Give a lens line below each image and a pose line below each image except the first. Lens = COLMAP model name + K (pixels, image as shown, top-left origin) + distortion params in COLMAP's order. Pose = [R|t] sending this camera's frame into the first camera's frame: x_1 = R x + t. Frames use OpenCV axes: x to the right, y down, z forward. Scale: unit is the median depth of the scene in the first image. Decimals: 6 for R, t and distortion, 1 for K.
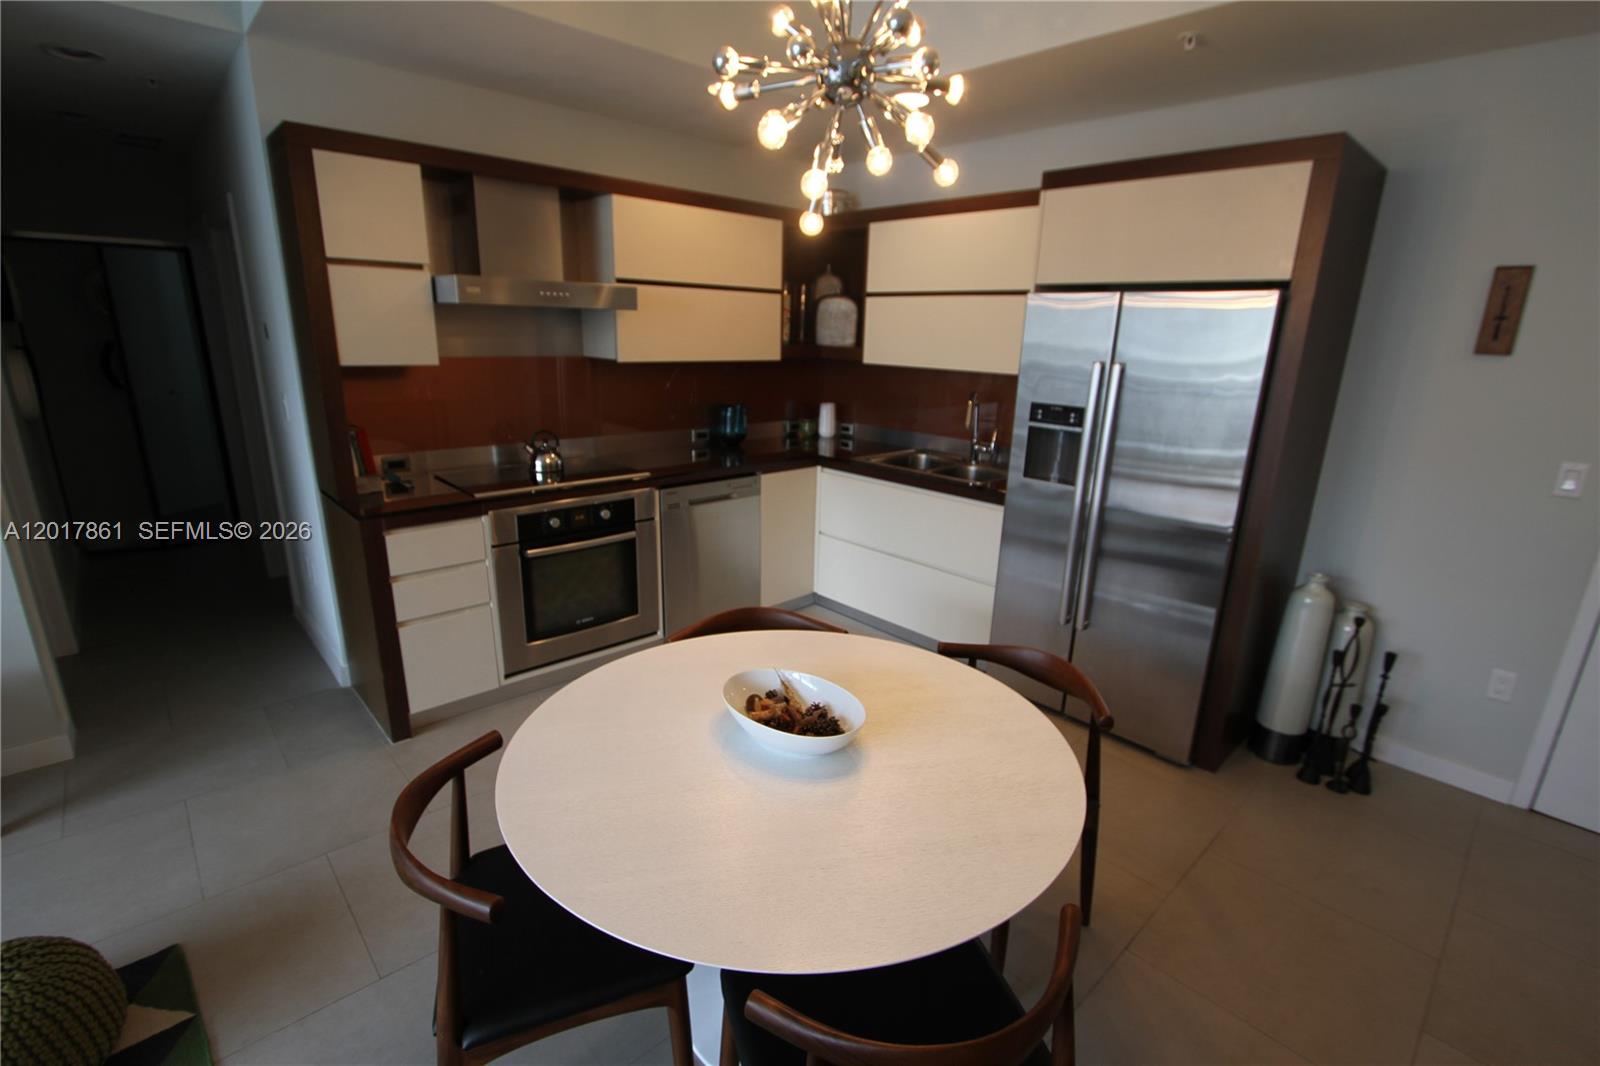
lens RADIAL K [[730.6, 0, 795.2], [0, 730.6, 532.2], [0, 0, 1]] dist [-0.018738, 0.003402]
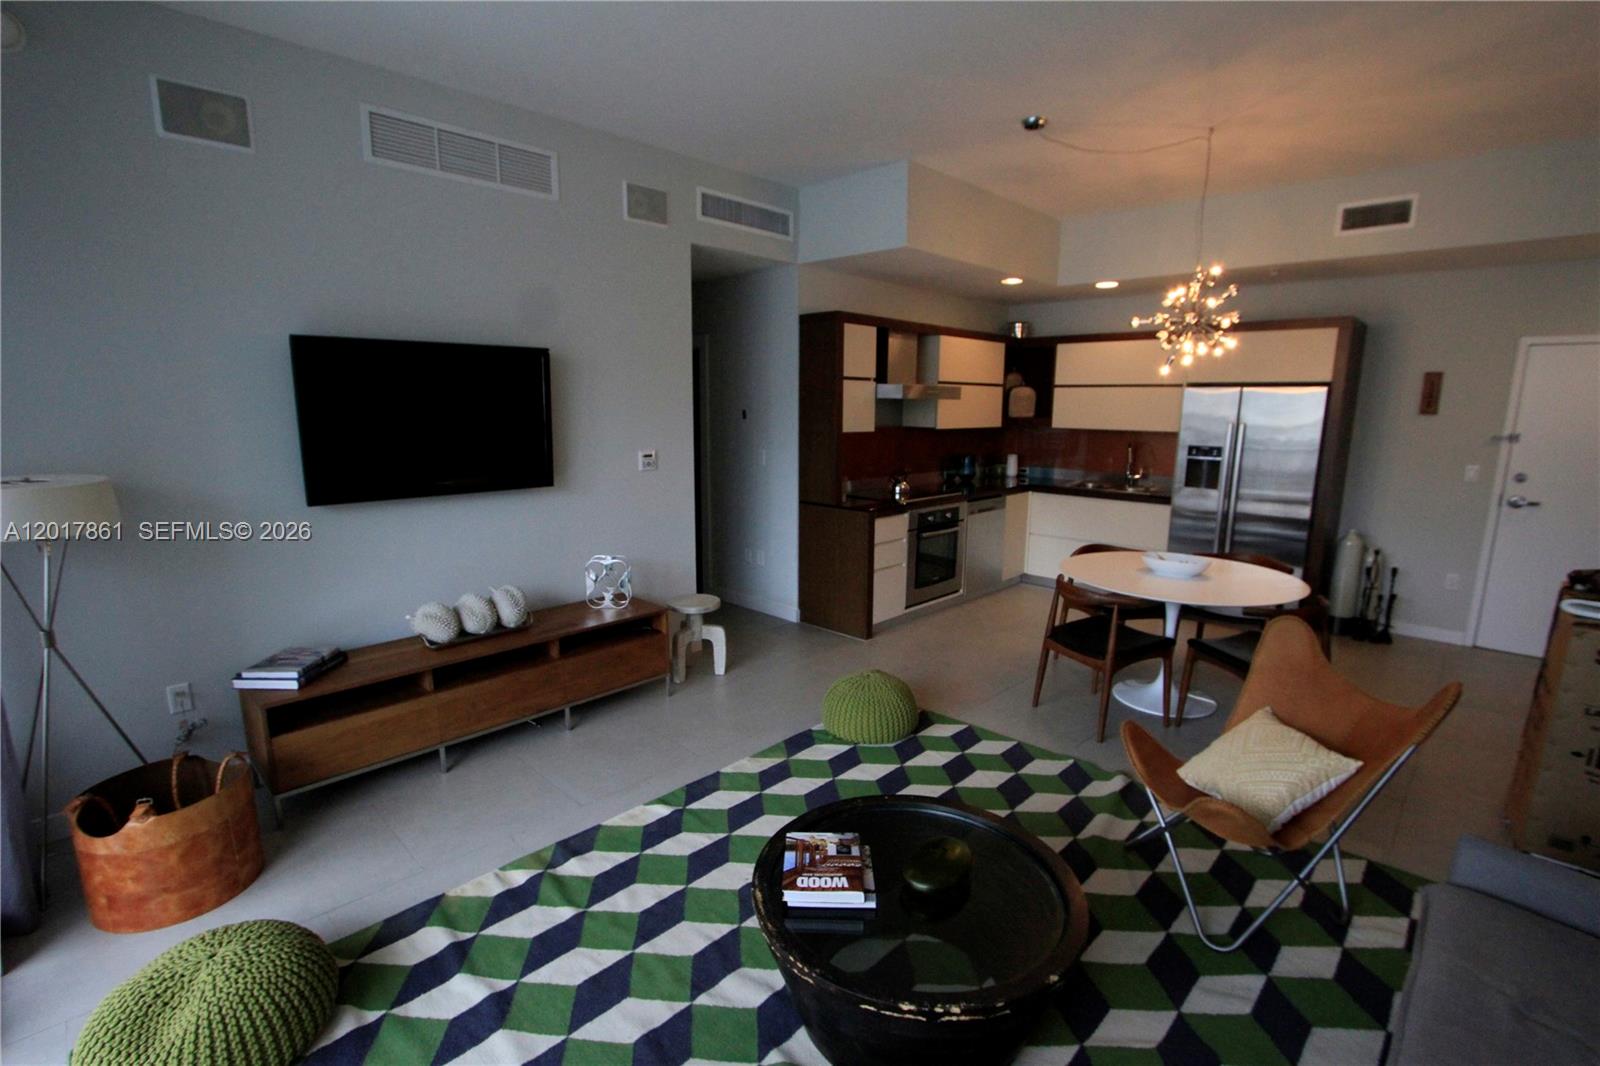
lens RADIAL K [[730.6, 0, 791.5], [0, 730.6, 532.4], [0, 0, 1]] dist [-0.018738, 0.003402]
pose [[0.998555, -0.027771, 0.046008, -0.777059], [0.031961, 0.995154, -0.092986, 0.180221], [-0.043202, 0.094322, 0.994604, -0.766509]]
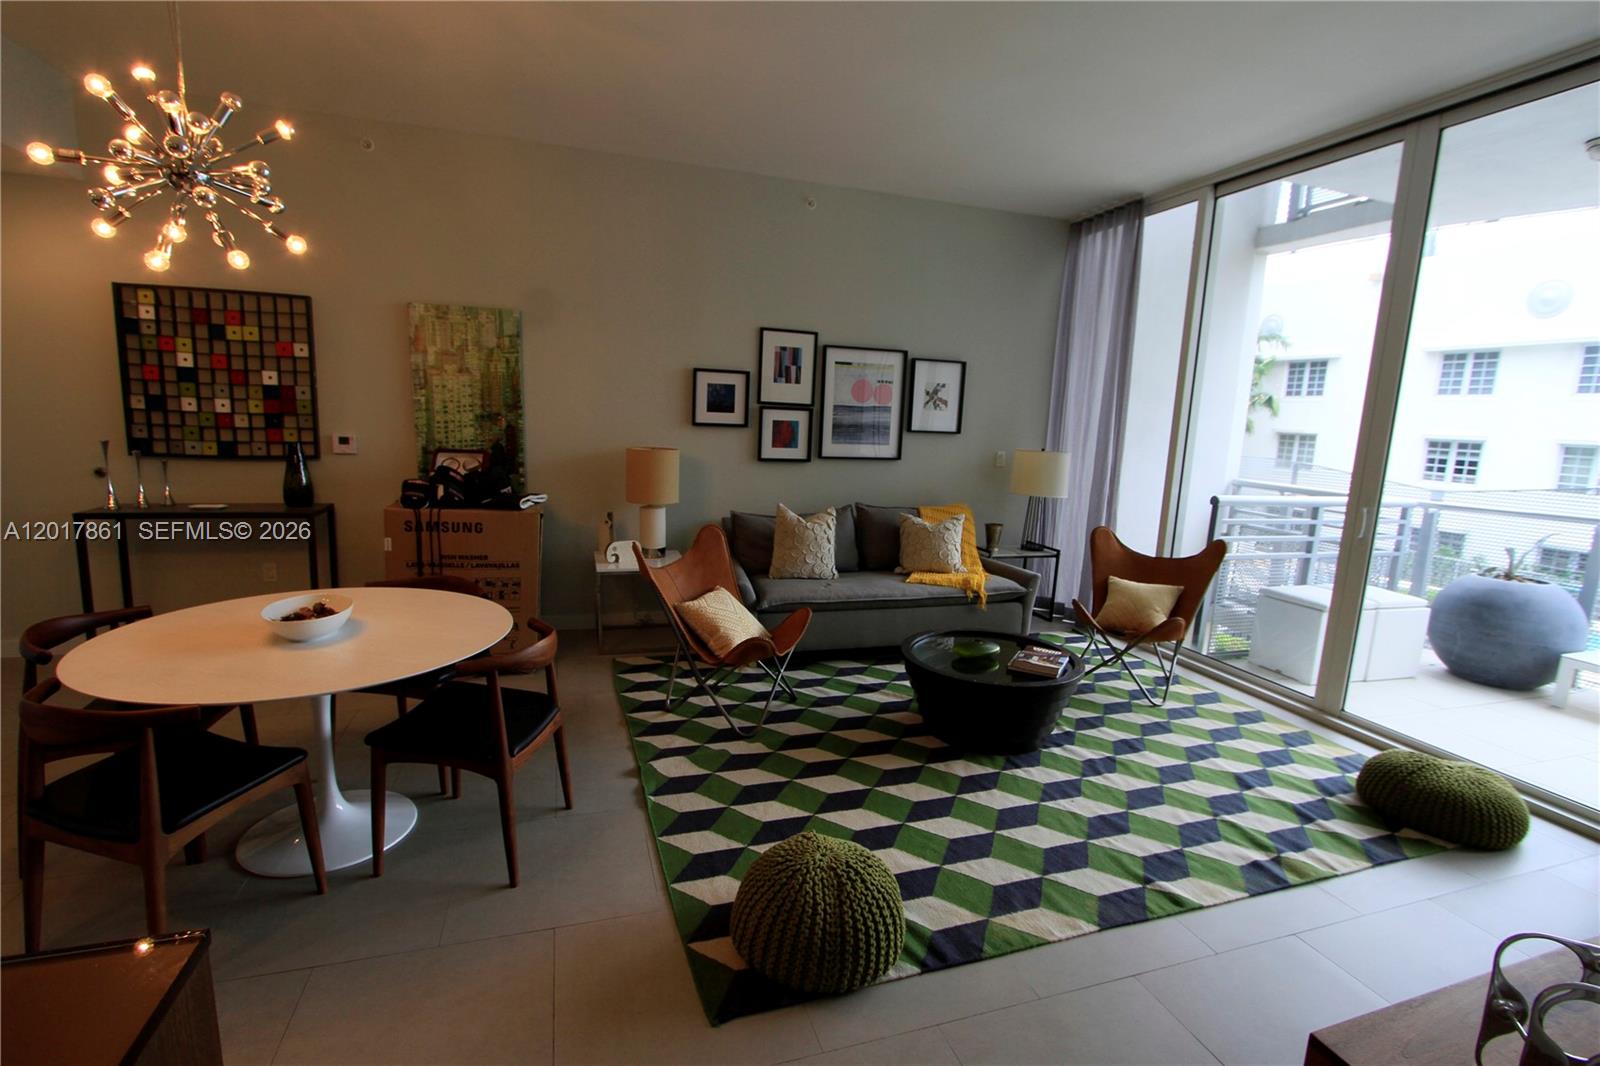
lens RADIAL K [[730.6, 0, 795.5], [0, 730.6, 541.3], [0, 0, 1]] dist [-0.018738, 0.003402]
pose [[-0.907038, -0.139506, 0.397266, -0.802837], [0.044472, 0.906495, 0.419869, -0.241282], [-0.418694, 0.398504, -0.816021, 0.927161]]
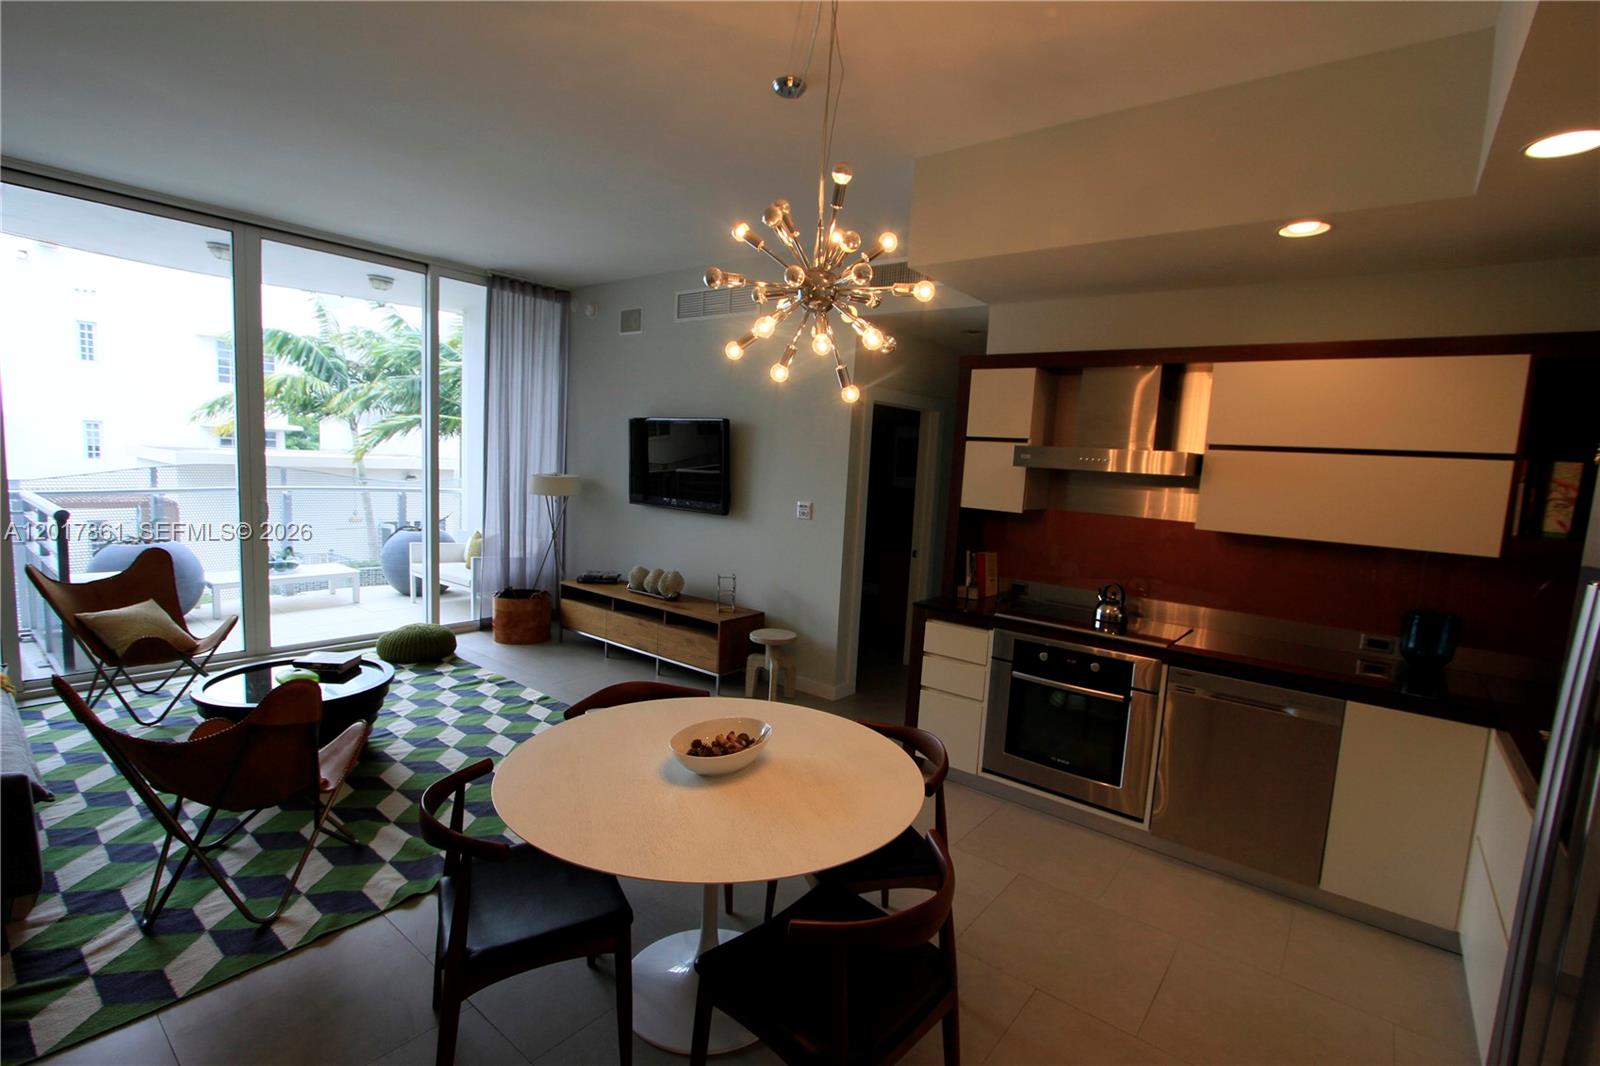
lens RADIAL K [[730.6, 0, 820.9], [0, 730.6, 545.6], [0, 0, 1]] dist [-0.018738, 0.003402]
pose [[0.174134, 0.098446, -0.979789, 0.706703], [-0.312627, 0.949042, 0.039794, -0.115356], [0.933778, 0.299379, 0.196037, 0.429605]]
